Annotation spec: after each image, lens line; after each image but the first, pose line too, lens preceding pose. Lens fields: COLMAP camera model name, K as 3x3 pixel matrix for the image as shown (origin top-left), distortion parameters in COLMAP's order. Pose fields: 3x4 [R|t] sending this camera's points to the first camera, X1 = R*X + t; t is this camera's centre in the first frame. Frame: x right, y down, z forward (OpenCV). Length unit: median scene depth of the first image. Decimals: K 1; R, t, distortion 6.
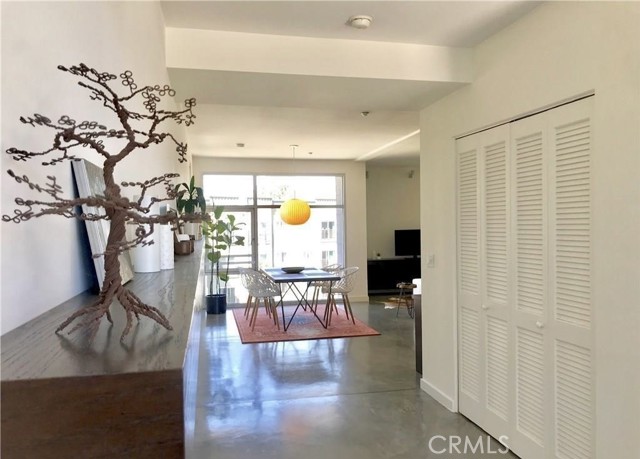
lens RADIAL K [[519.0, 0, 317.8], [0, 519.0, 228.1], [0, 0, 1]] dist [-0.006607, -0.007965]
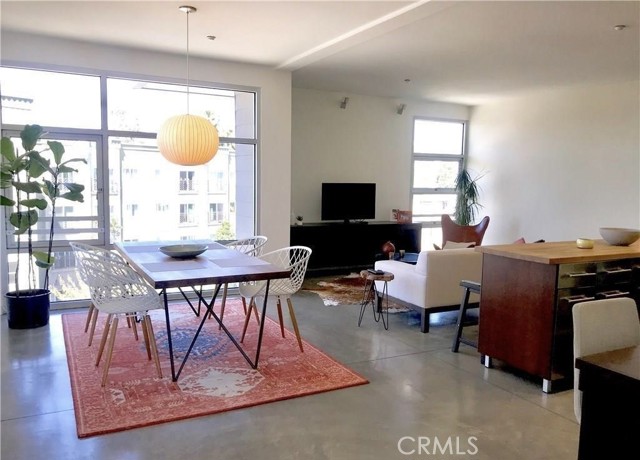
lens RADIAL K [[519.0, 0, 321.8], [0, 519.0, 233.8], [0, 0, 1]] dist [-0.006607, -0.007965]
pose [[0.959238, 0.006226, 0.282530, -0.053510], [-0.034579, 0.994831, 0.095477, 0.006746], [-0.280475, -0.101355, 0.954495, 0.393978]]
